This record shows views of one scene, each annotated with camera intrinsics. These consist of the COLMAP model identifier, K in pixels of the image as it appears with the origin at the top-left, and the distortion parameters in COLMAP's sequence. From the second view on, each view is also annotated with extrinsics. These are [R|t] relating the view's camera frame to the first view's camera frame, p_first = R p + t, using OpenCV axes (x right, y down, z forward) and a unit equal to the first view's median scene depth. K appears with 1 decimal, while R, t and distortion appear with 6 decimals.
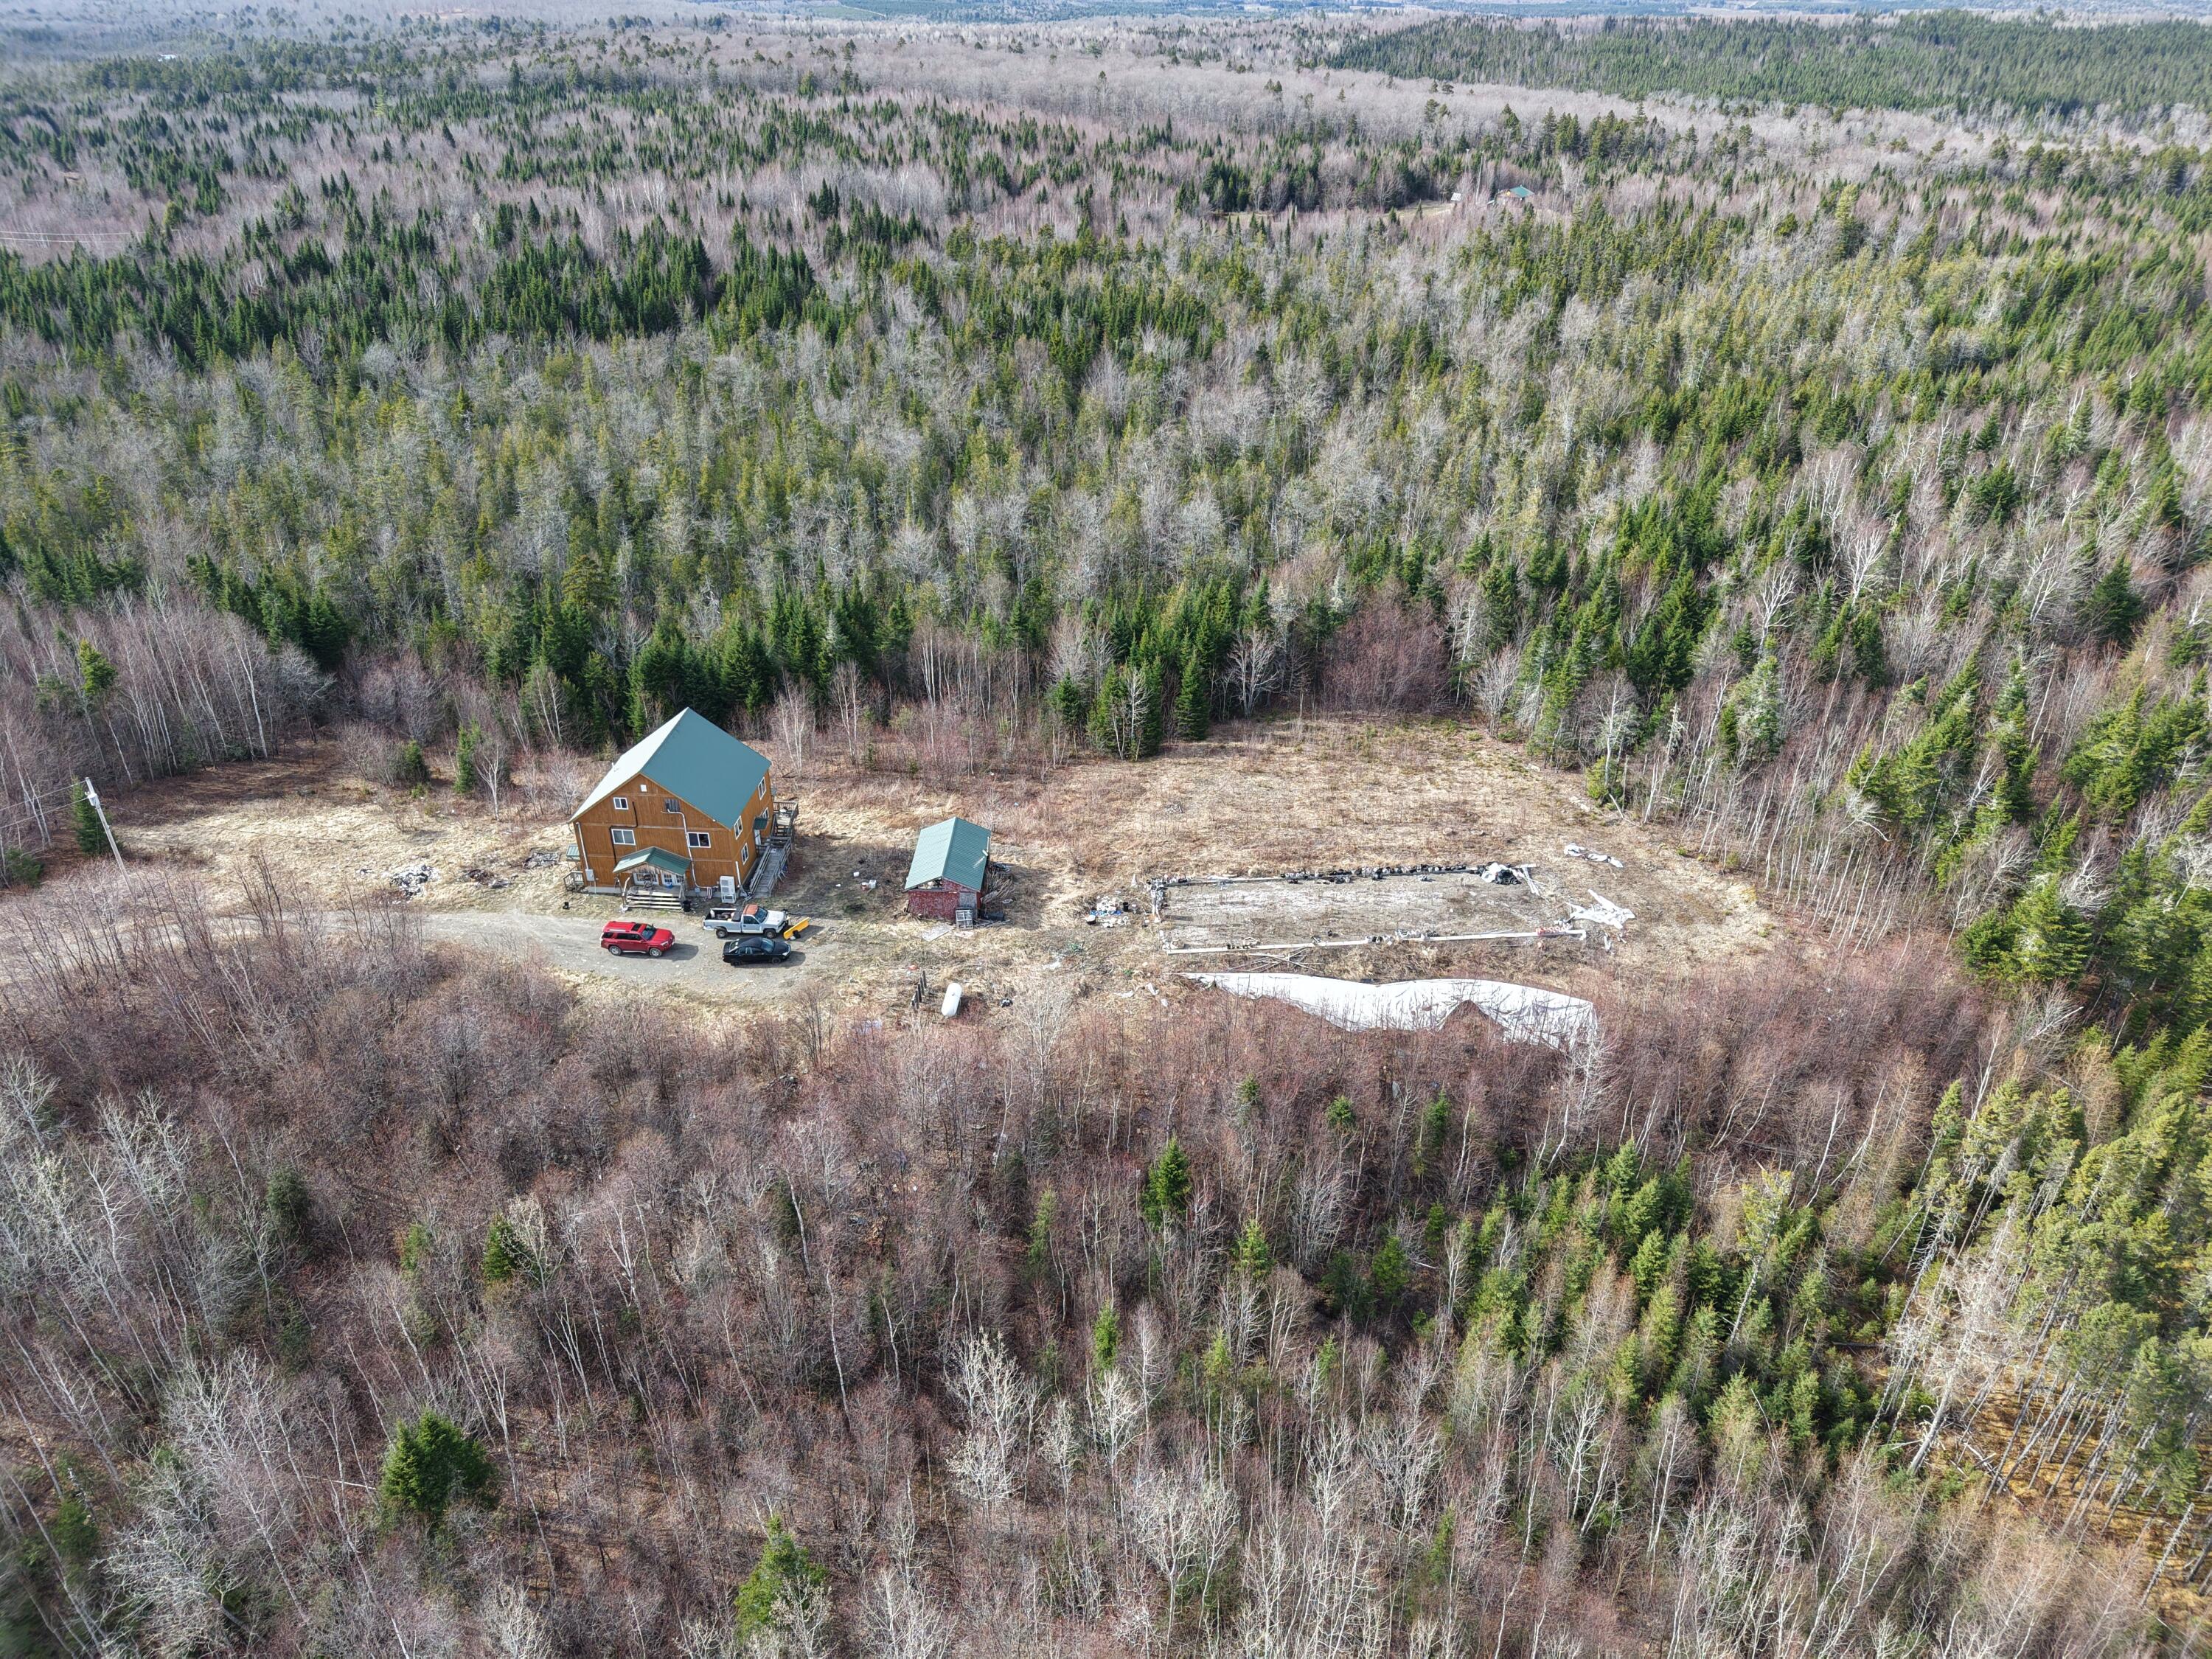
lens RADIAL K [[1472.7, 0, 1121.9], [0, 1472.7, 813.6], [0, 0, 1]] dist [0.024636, -0.029489]
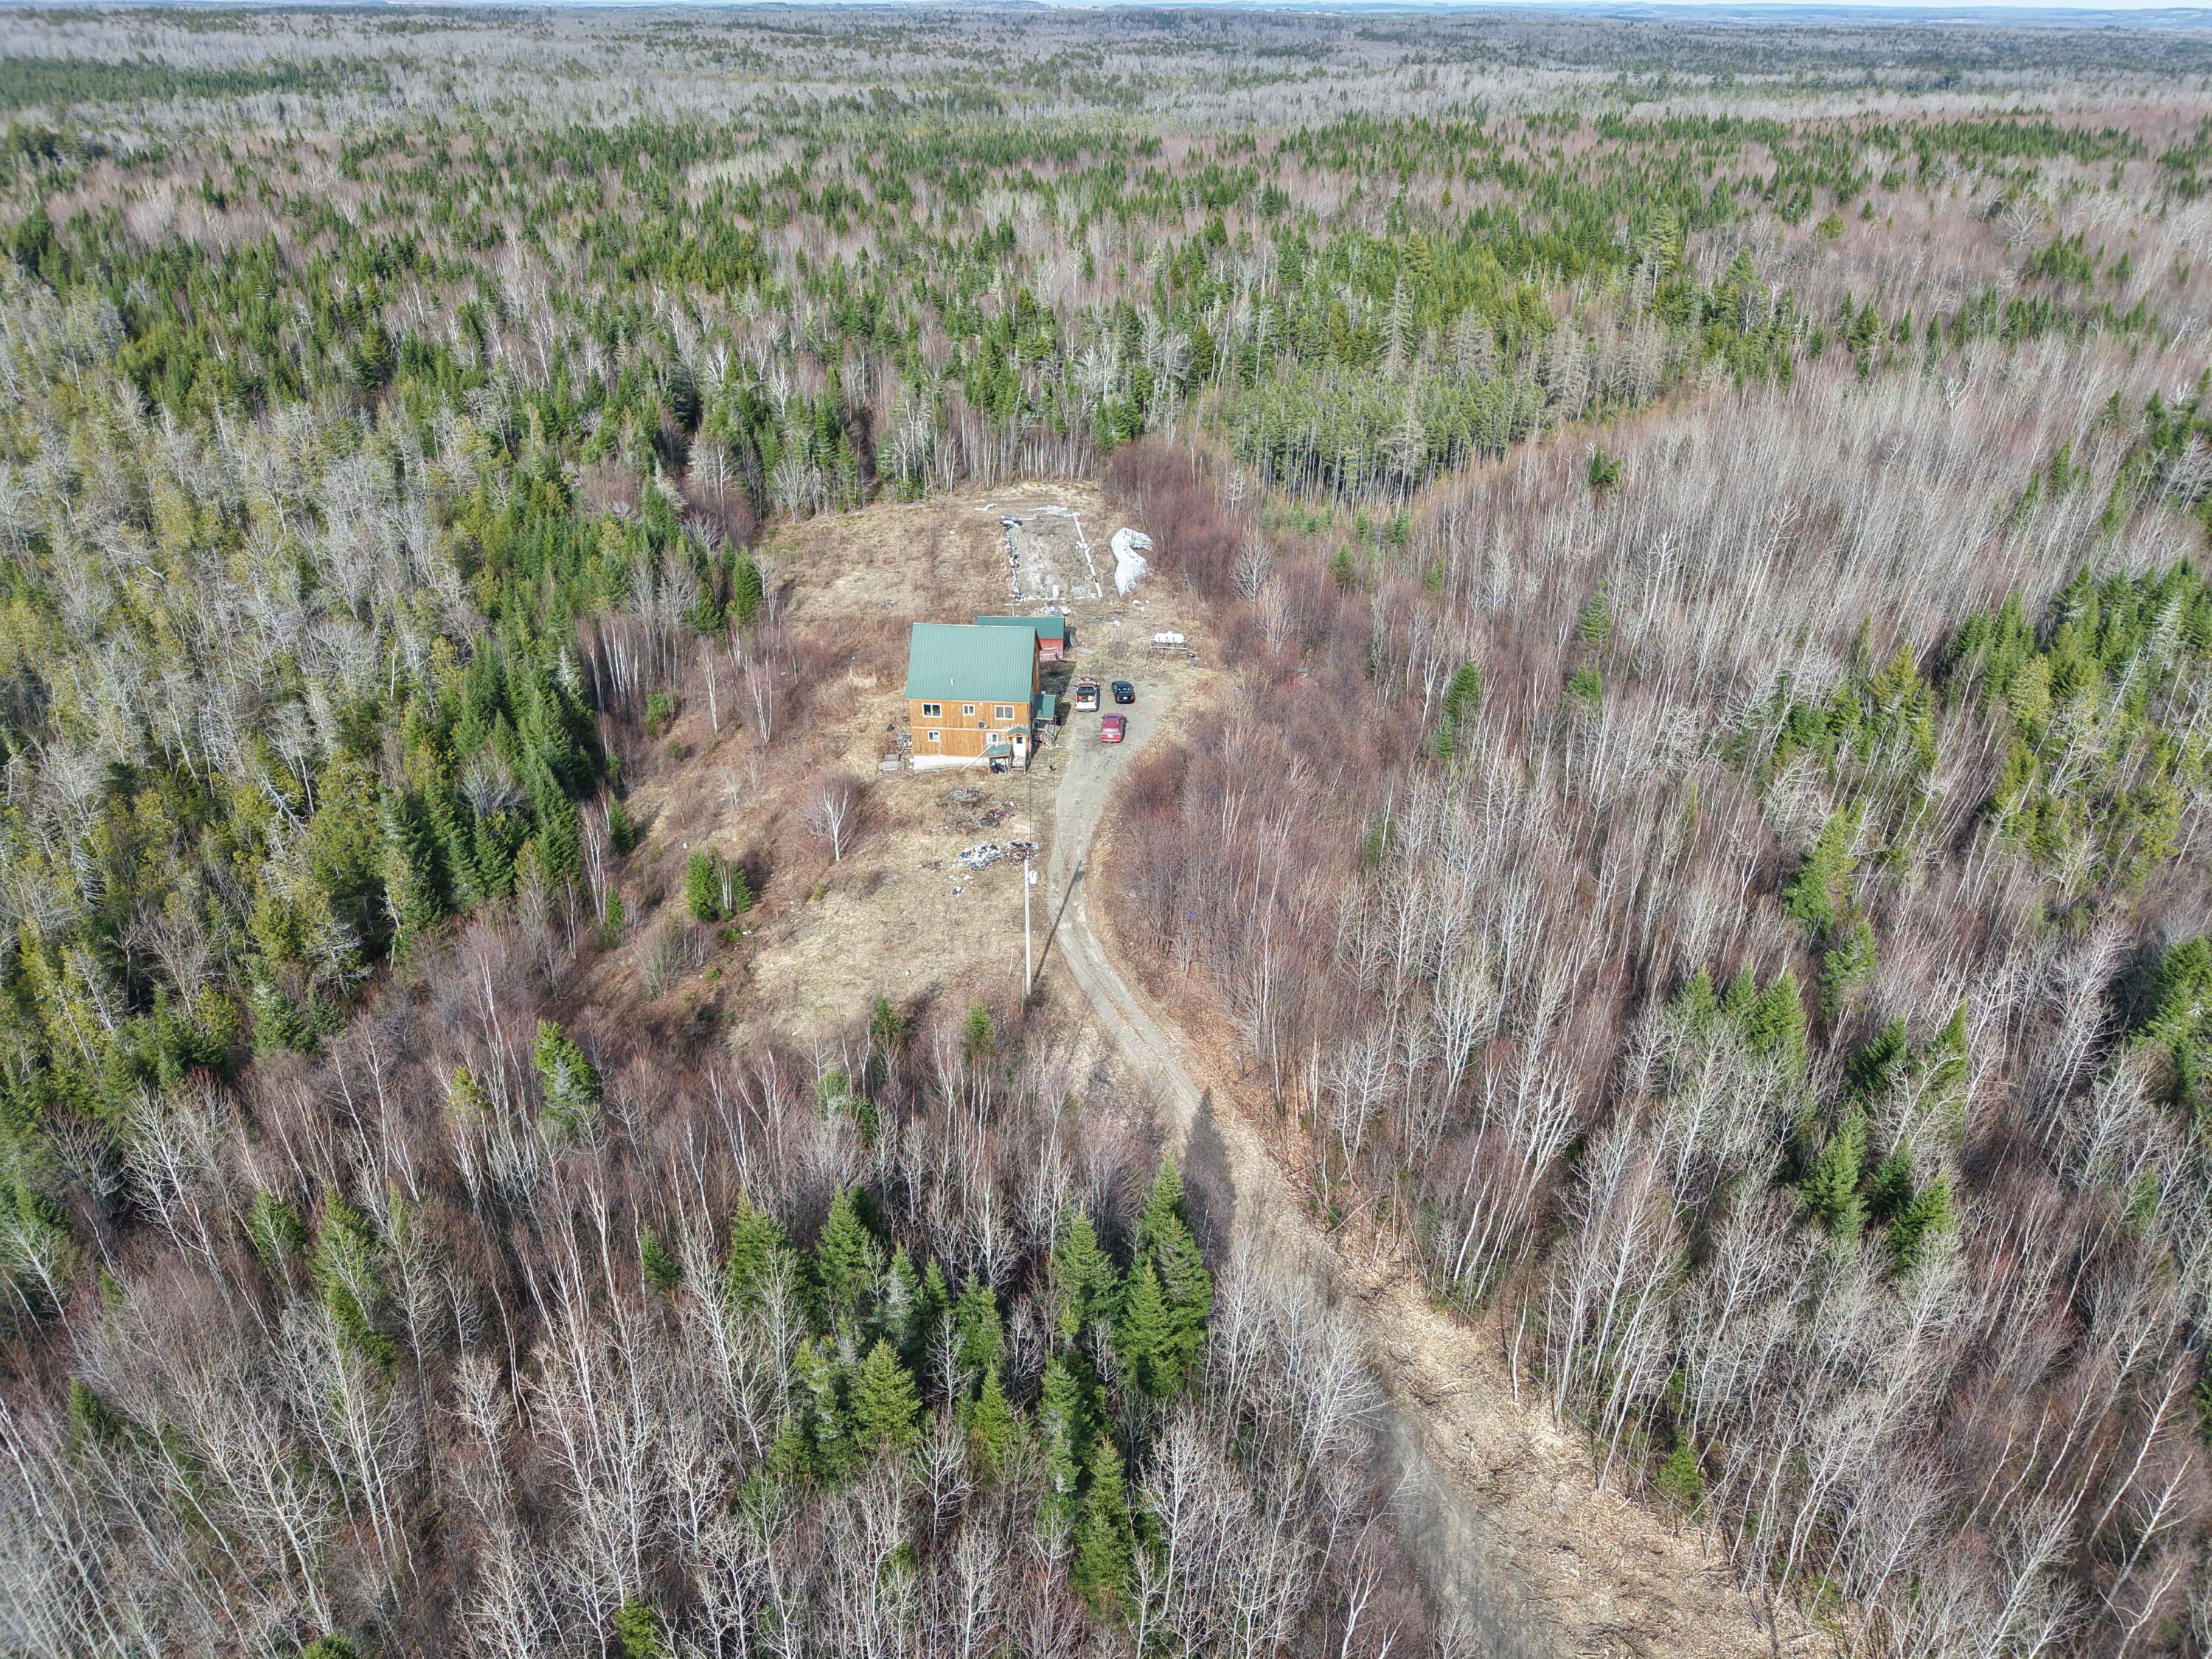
lens RADIAL K [[1472.7, 0, 1118.8], [0, 1472.7, 835.4], [0, 0, 1]] dist [0.024636, -0.029489]
pose [[-0.018279, -0.504895, 0.862987, -1.374096], [0.485790, 0.749918, 0.449033, -0.388912], [-0.873884, 0.427439, 0.231565, 0.682623]]
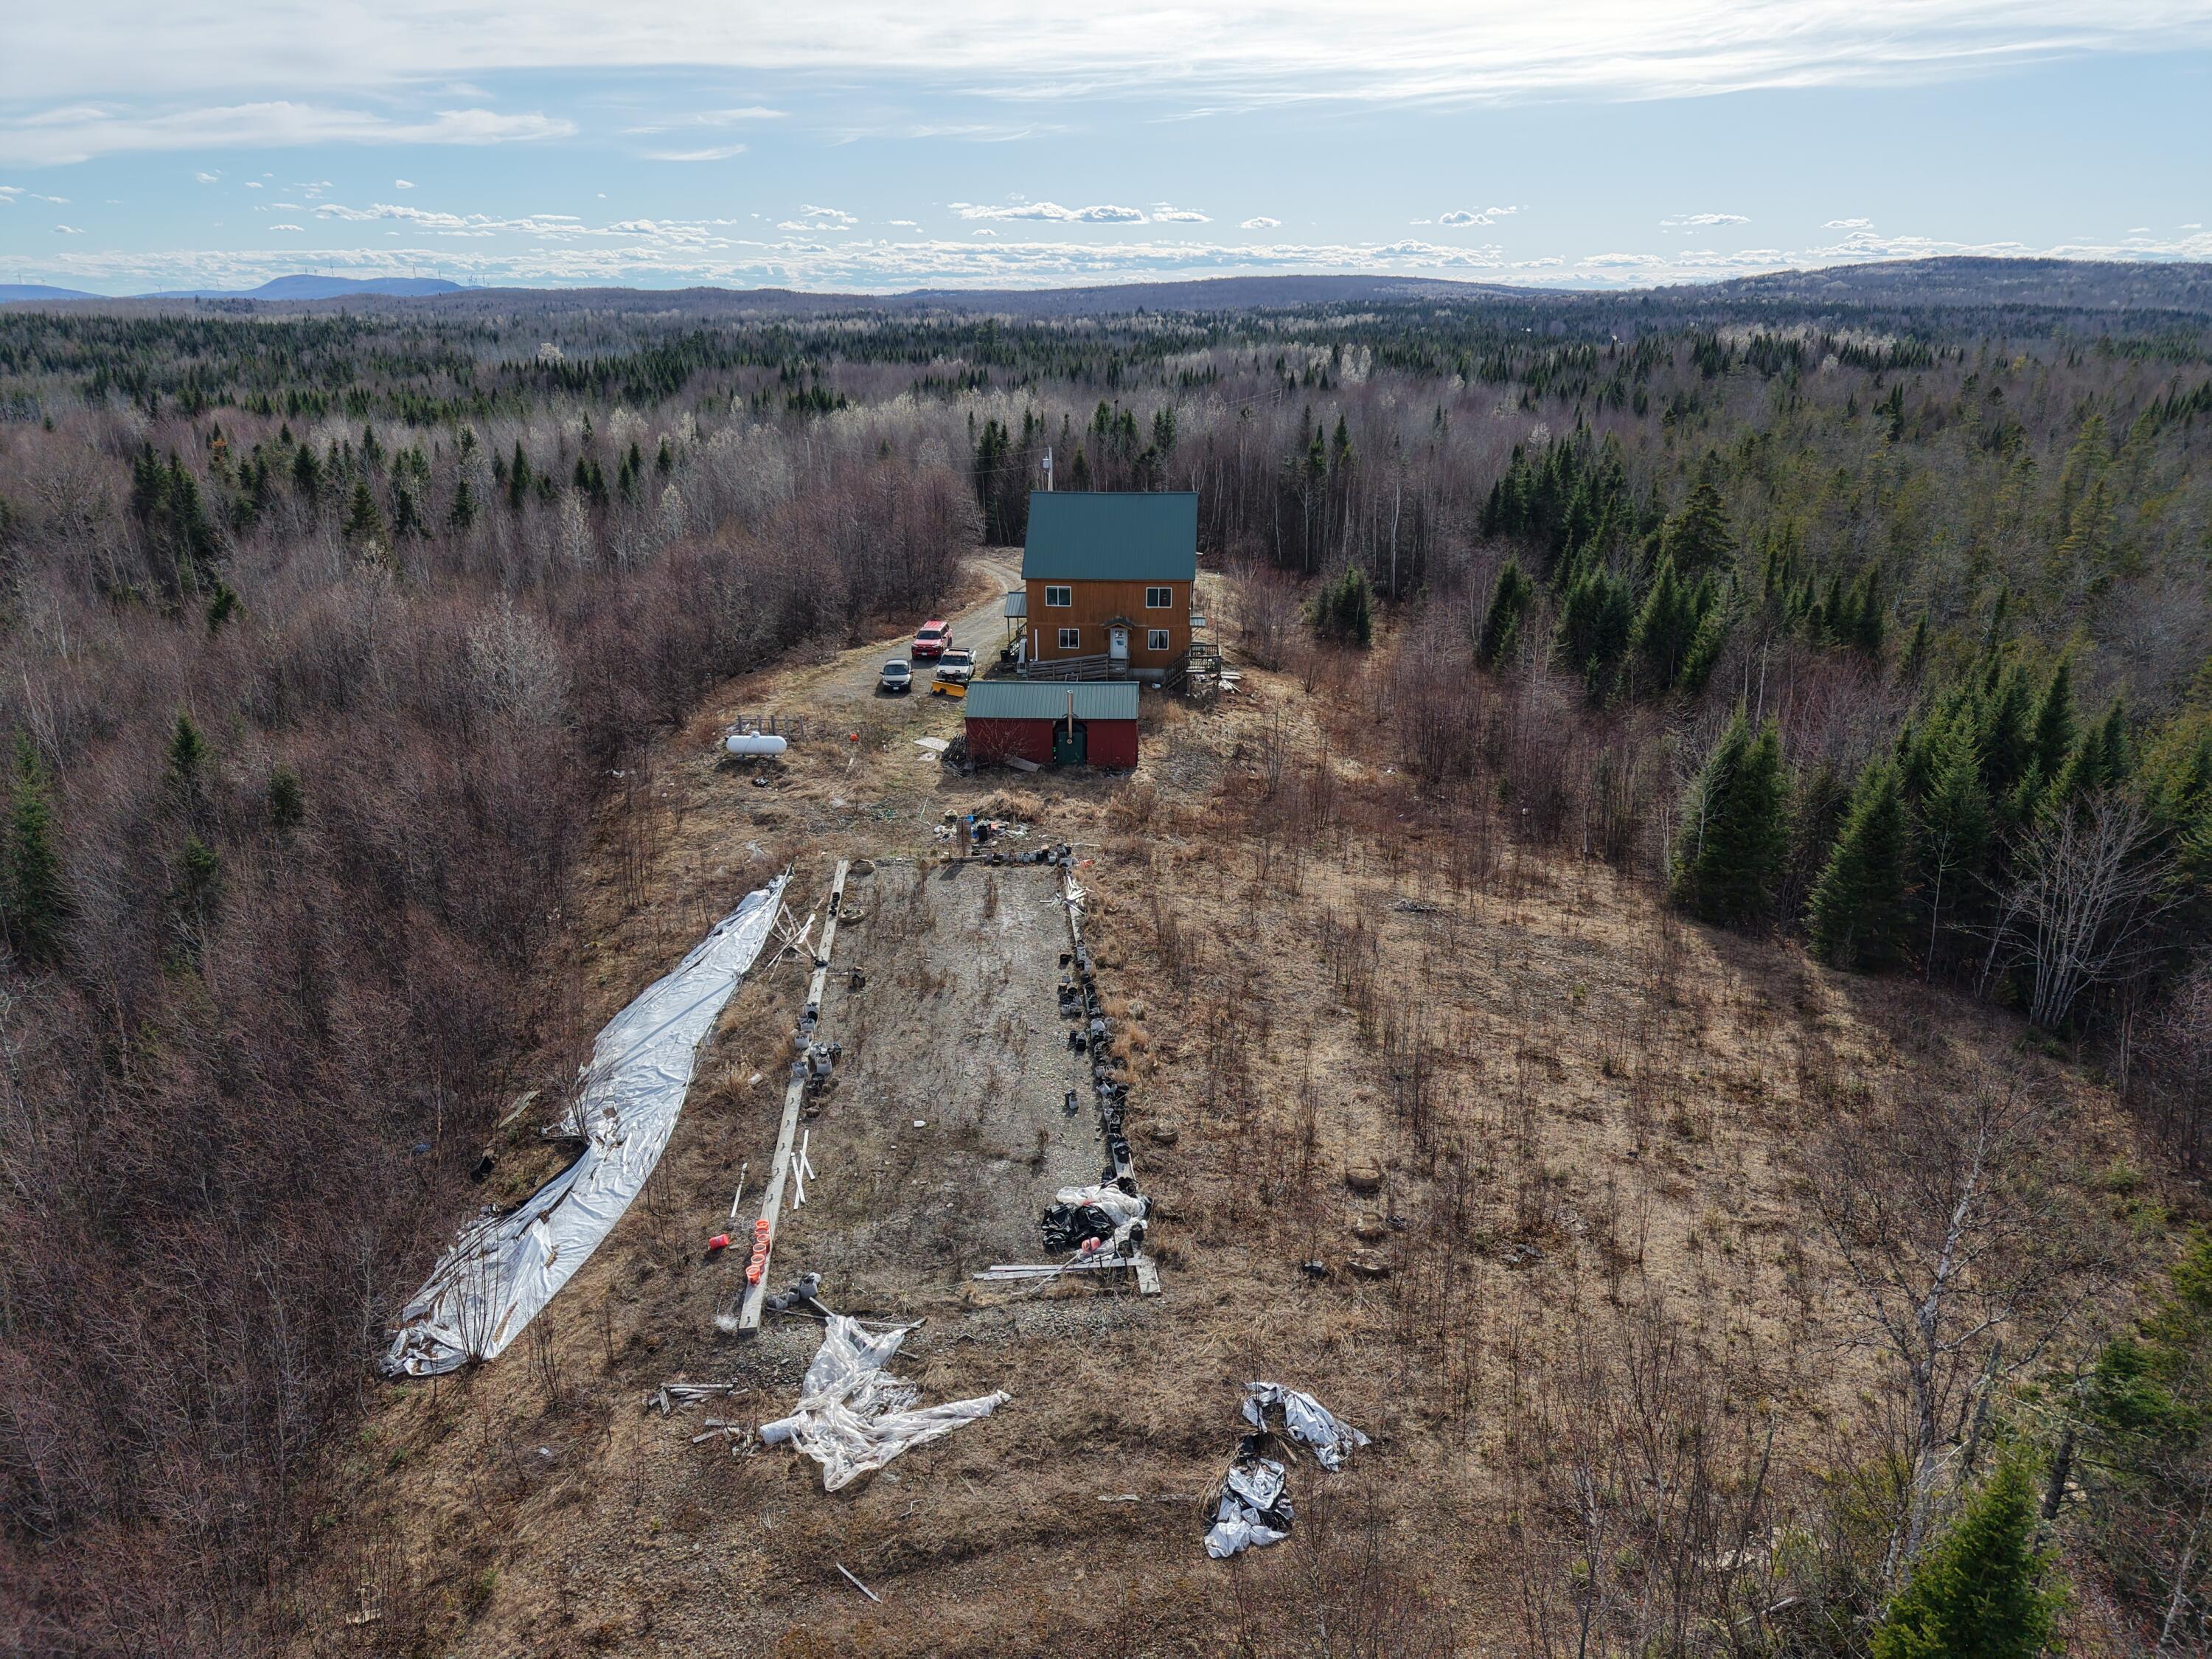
lens RADIAL K [[1472.7, 0, 1114.9], [0, 1472.7, 831.1], [0, 0, 1]] dist [0.024636, -0.029489]
pose [[-0.004305, 0.325062, -0.945683, 0.555288], [-0.482430, 0.827687, 0.286699, -0.130806], [0.875924, 0.457460, 0.153256, 0.937708]]
